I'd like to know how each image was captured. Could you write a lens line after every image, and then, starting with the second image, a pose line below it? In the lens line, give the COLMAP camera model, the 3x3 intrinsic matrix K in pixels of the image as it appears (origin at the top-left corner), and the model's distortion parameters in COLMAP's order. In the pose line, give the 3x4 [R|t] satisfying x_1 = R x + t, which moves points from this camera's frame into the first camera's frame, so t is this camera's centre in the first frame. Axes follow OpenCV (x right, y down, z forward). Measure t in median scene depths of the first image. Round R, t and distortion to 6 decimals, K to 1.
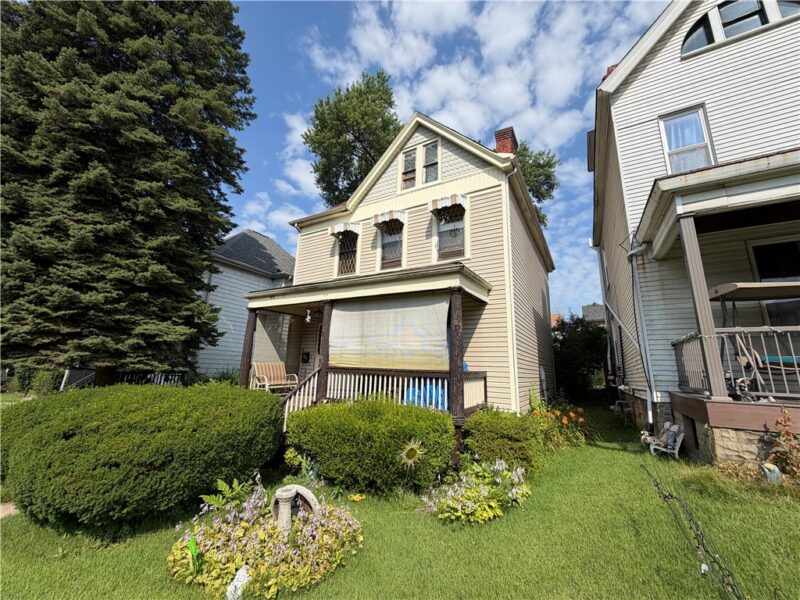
lens RADIAL K [[315.8, 0, 399.9], [0, 315.8, 298.7], [0, 0, 1]] dist [0.002303, -0.000589]
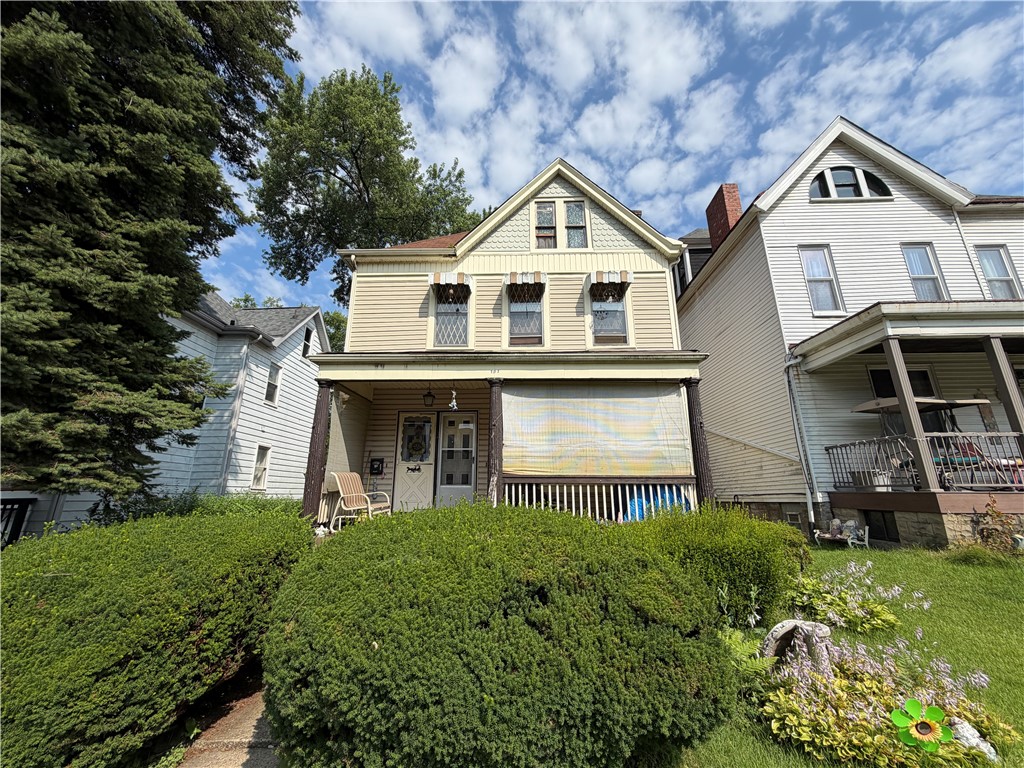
lens RADIAL K [[404.2, 0, 511.2], [0, 404.2, 383.1], [0, 0, 1]] dist [0.002303, -0.000589]
pose [[0.876278, 0.096402, 0.472062, -0.584114], [-0.076857, 0.995201, -0.060567, 0.061056], [-0.475635, 0.016792, 0.879482, 0.195045]]
